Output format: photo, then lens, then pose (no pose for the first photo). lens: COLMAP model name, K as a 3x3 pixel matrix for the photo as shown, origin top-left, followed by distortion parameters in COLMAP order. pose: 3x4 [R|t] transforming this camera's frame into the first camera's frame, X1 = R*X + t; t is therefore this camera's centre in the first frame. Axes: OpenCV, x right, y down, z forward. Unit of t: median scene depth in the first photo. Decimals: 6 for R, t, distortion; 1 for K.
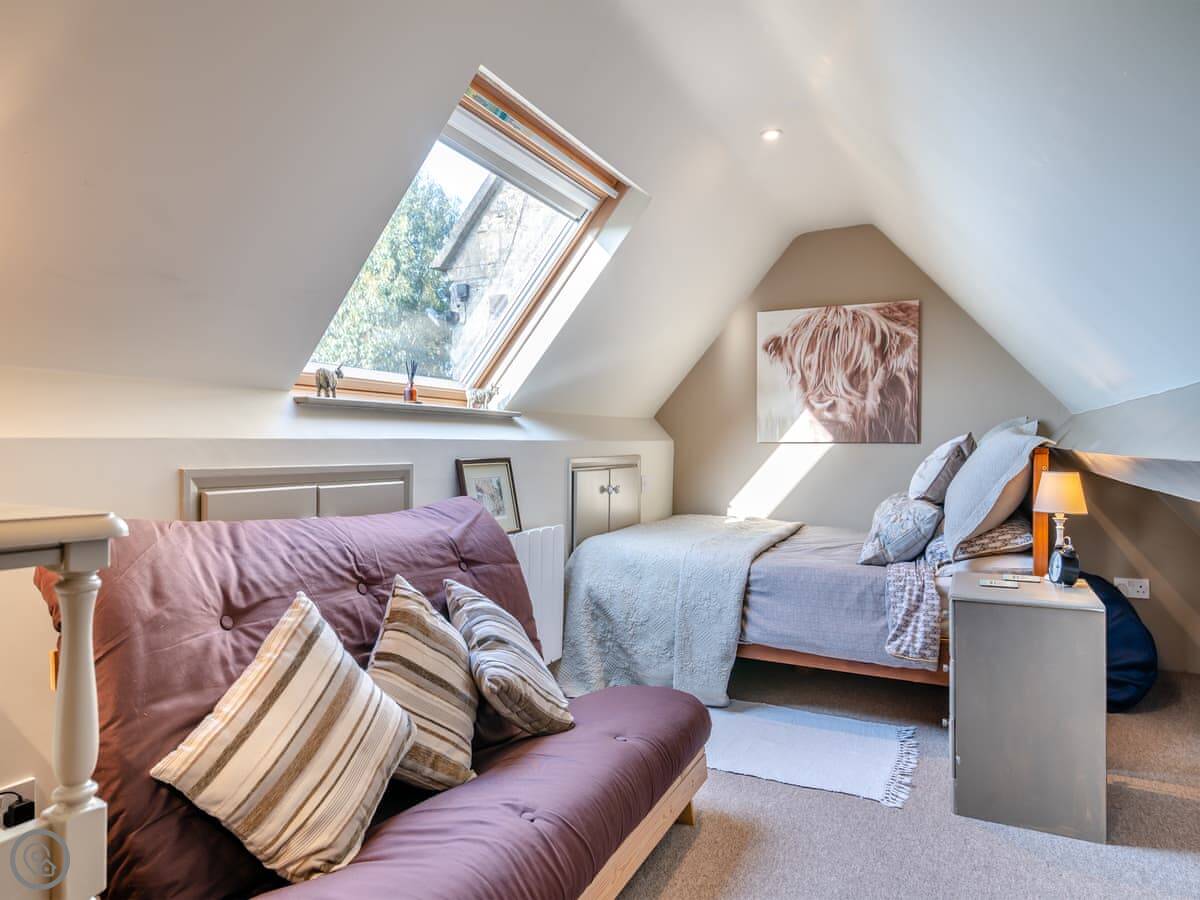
lens RADIAL K [[778.6, 0, 600.0], [0, 778.6, 447.9], [0, 0, 1]] dist [-0.003008, -0.001926]
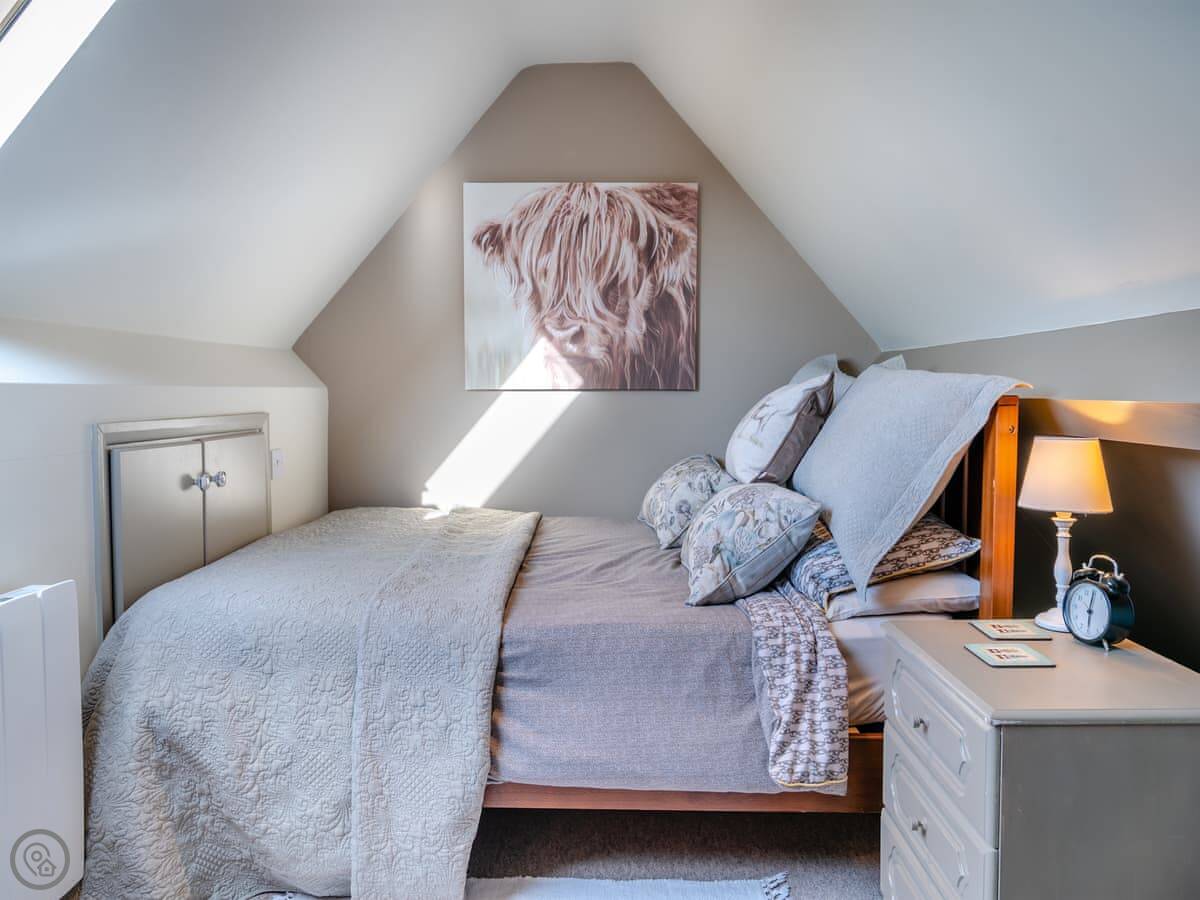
lens RADIAL K [[778.6, 0, 599.2], [0, 778.6, 441.0], [0, 0, 1]] dist [-0.003008, -0.001926]
pose [[0.902618, -0.028411, 0.429503, 0.032163], [0.005023, 0.998447, 0.055489, 0.000190], [-0.430412, -0.047928, 0.901359, 0.485393]]
